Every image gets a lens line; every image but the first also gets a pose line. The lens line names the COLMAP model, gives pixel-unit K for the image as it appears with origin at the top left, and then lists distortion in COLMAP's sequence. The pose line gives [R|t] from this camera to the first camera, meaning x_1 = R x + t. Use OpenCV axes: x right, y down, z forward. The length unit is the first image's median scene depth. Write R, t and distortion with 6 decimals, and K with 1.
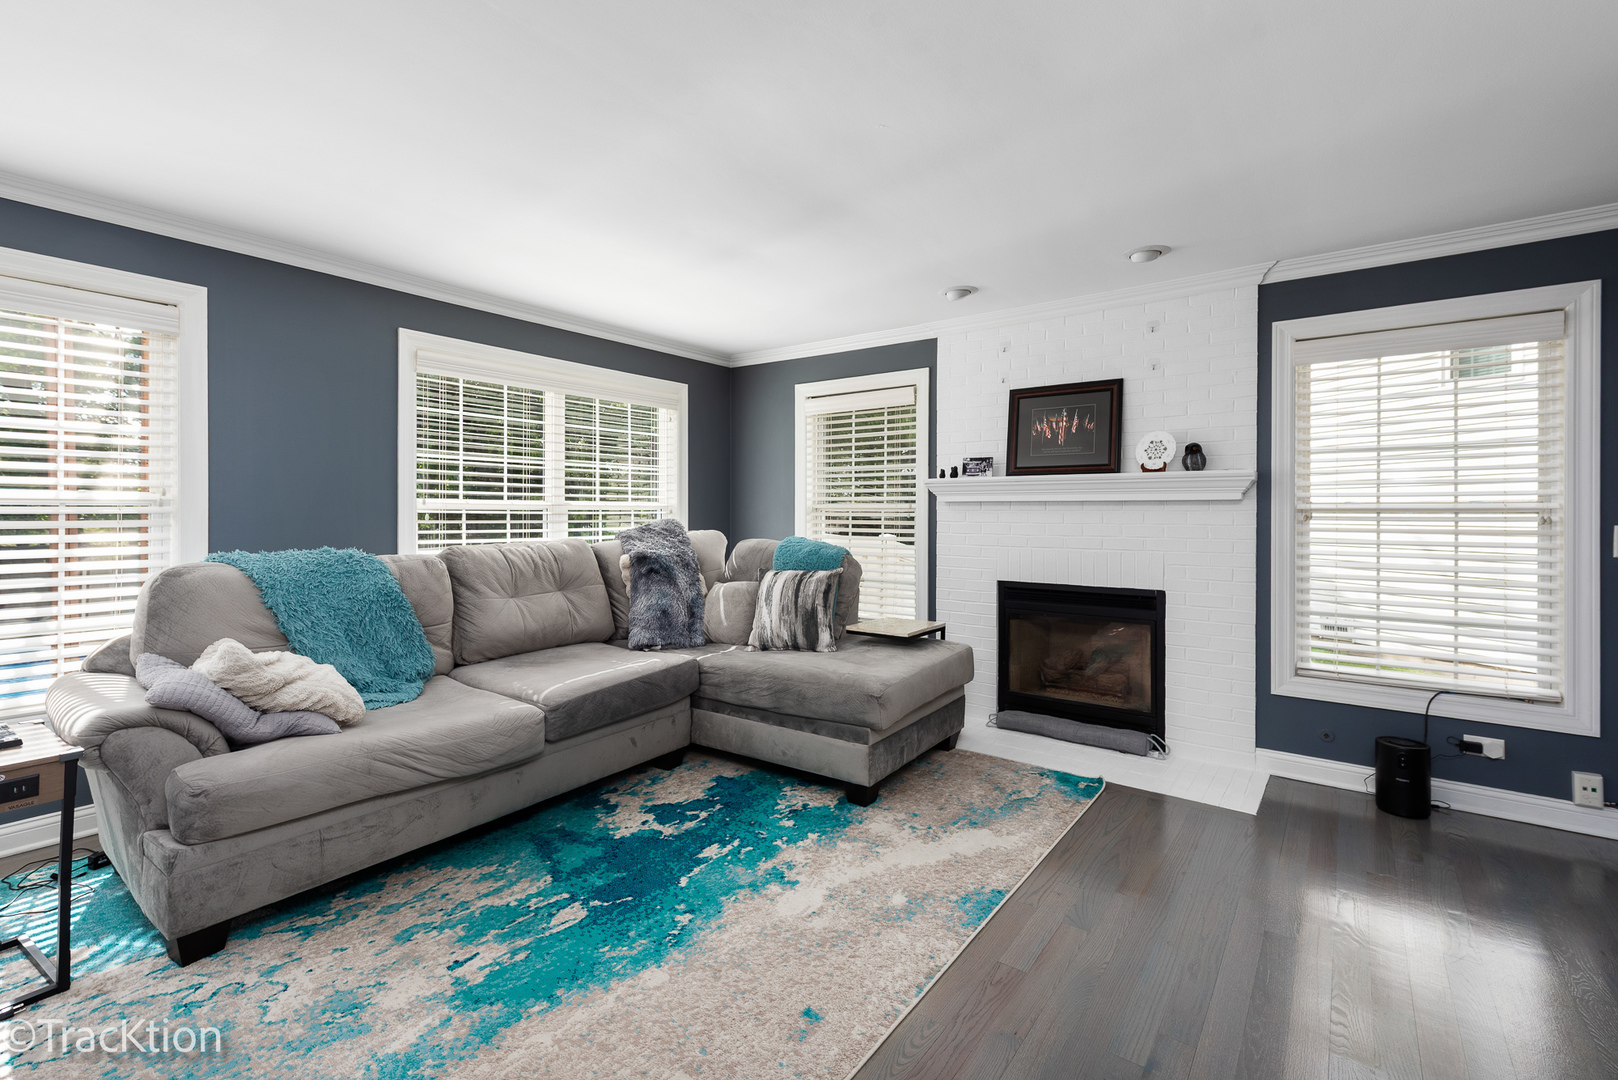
lens RADIAL K [[718.9, 0, 811.8], [0, 718.9, 509.1], [0, 0, 1]] dist [0.001727, -0.000135]
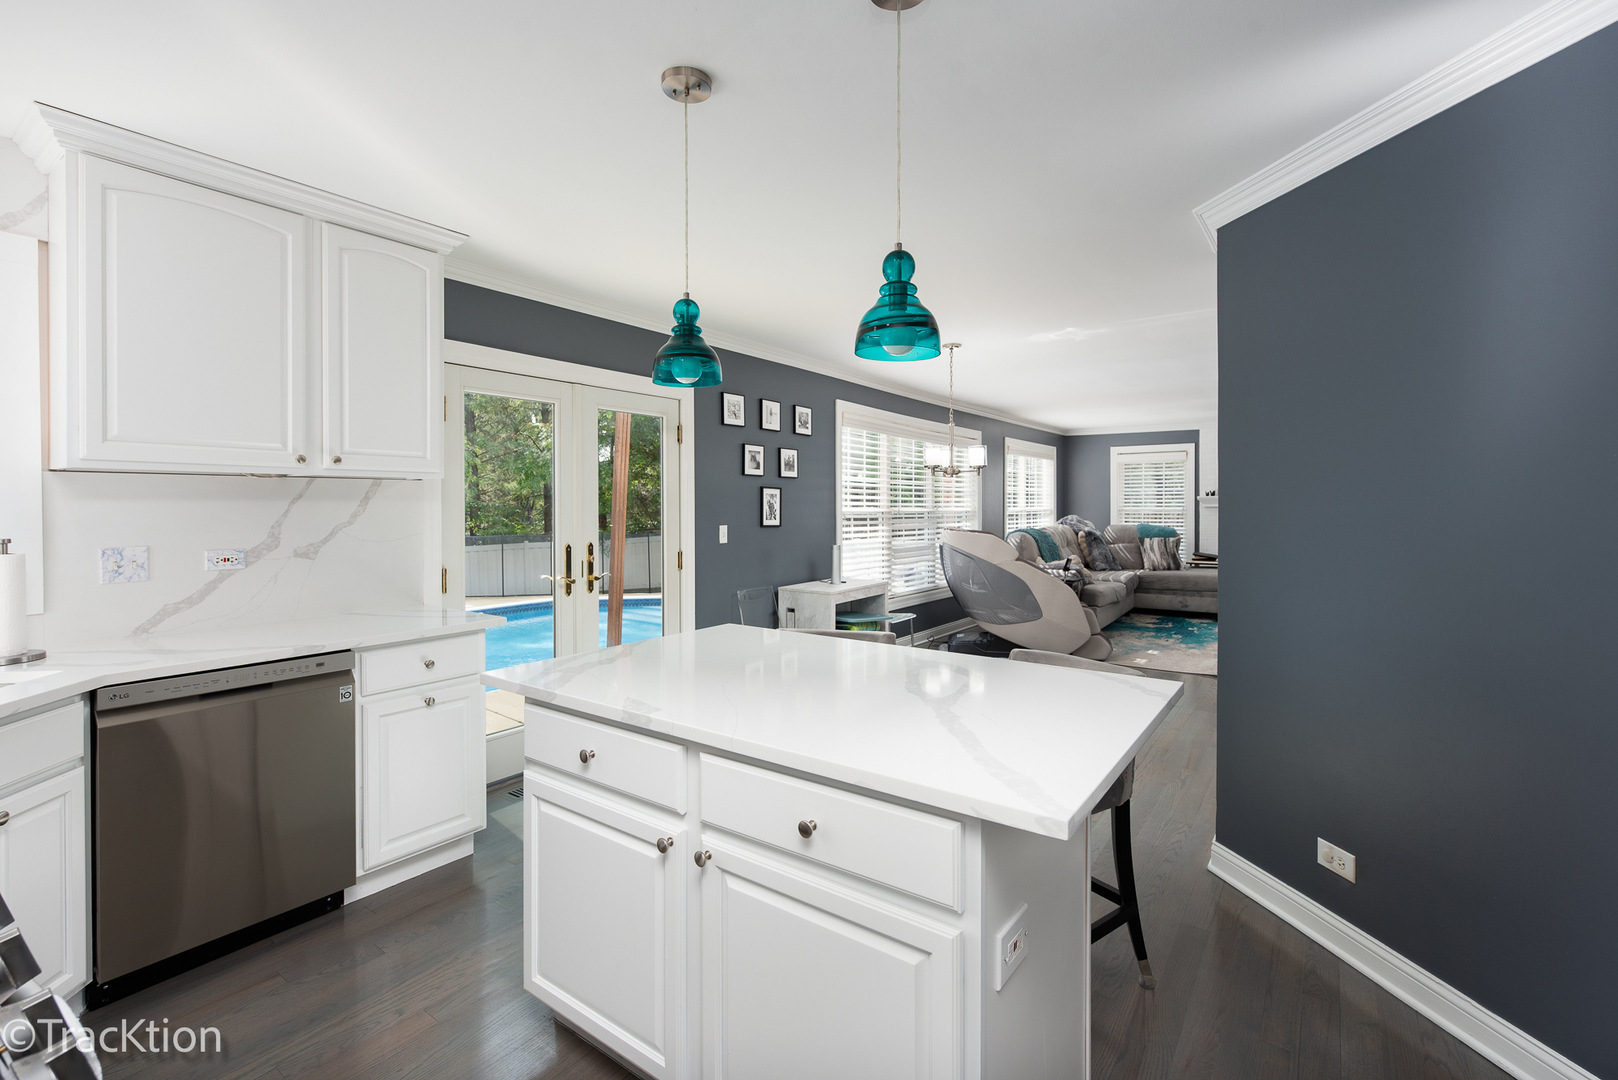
lens RADIAL K [[718.9, 0, 811.8], [0, 718.9, 509.1], [0, 0, 1]] dist [0.001727, -0.000135]
pose [[0.999921, -0.009499, 0.008206, -1.615510], [0.009436, 0.999926, 0.007707, -0.048609], [-0.008279, -0.007629, 0.999937, -1.820458]]
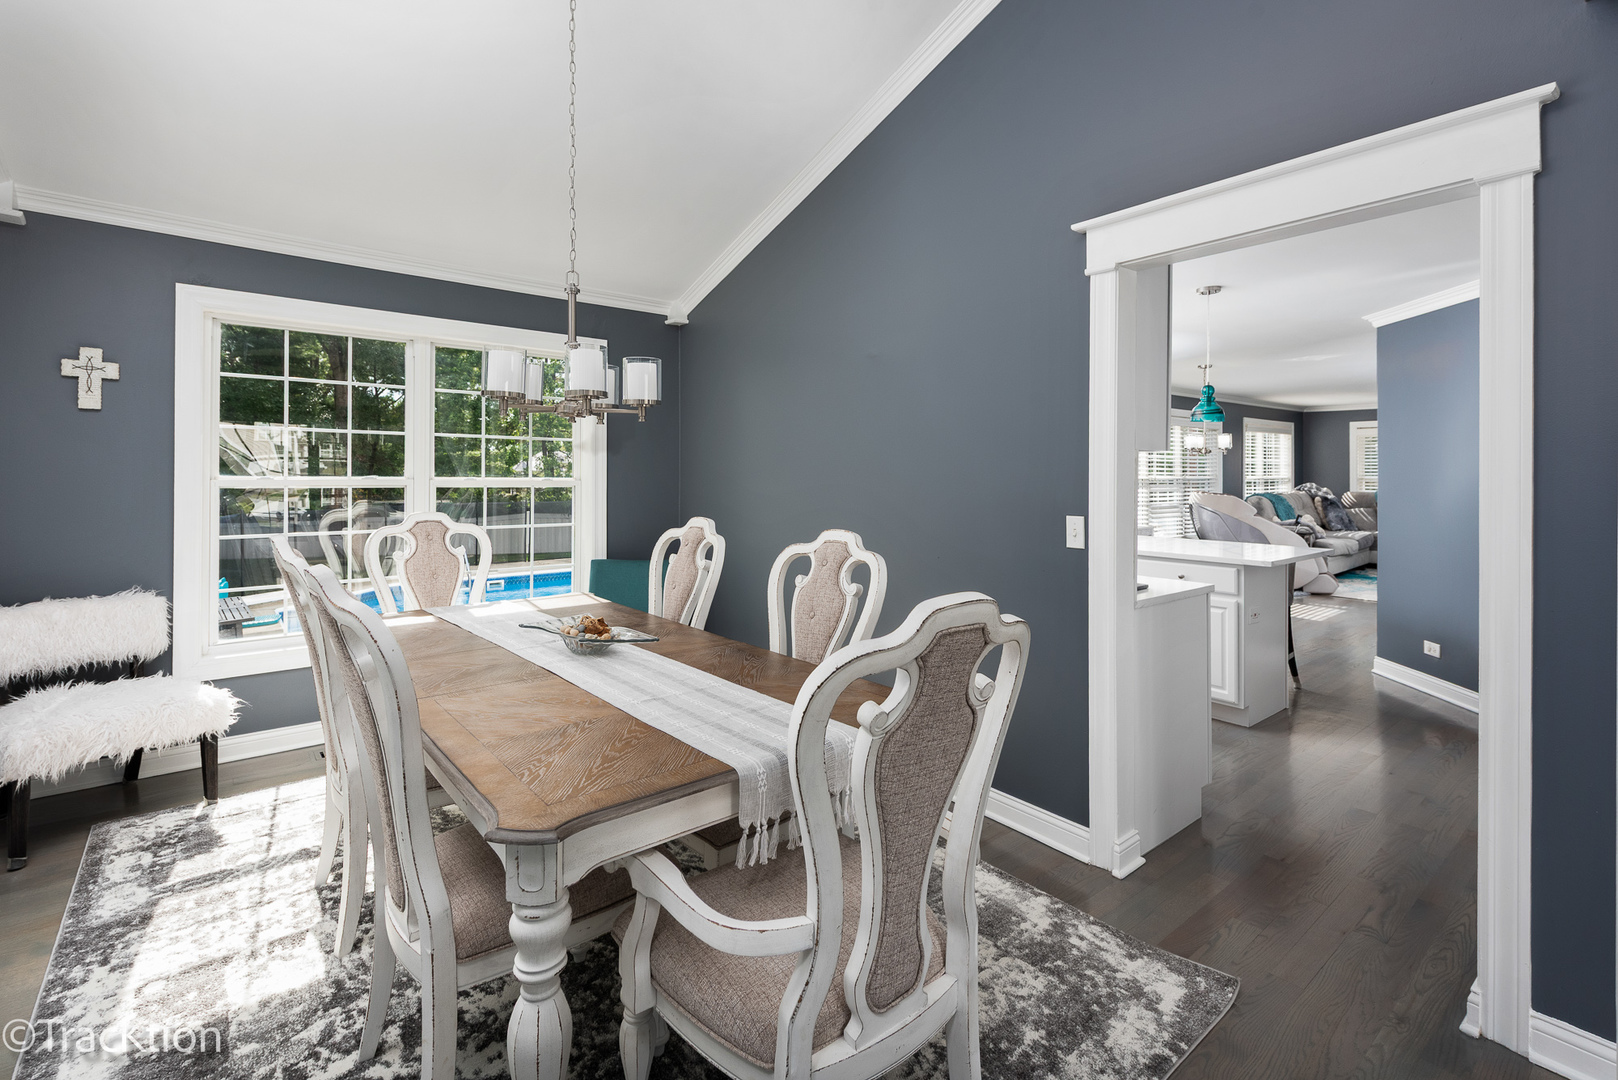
lens RADIAL K [[744.9, 0, 799.1], [0, 744.9, 470.6], [0, 0, 1]] dist [0.003818, 0.000049]
pose [[0.965928, -0.007307, -0.258707, -1.965389], [0.007072, 0.999973, -0.001836, -0.059216], [0.258713, -0.000056, 0.965954, -3.001763]]
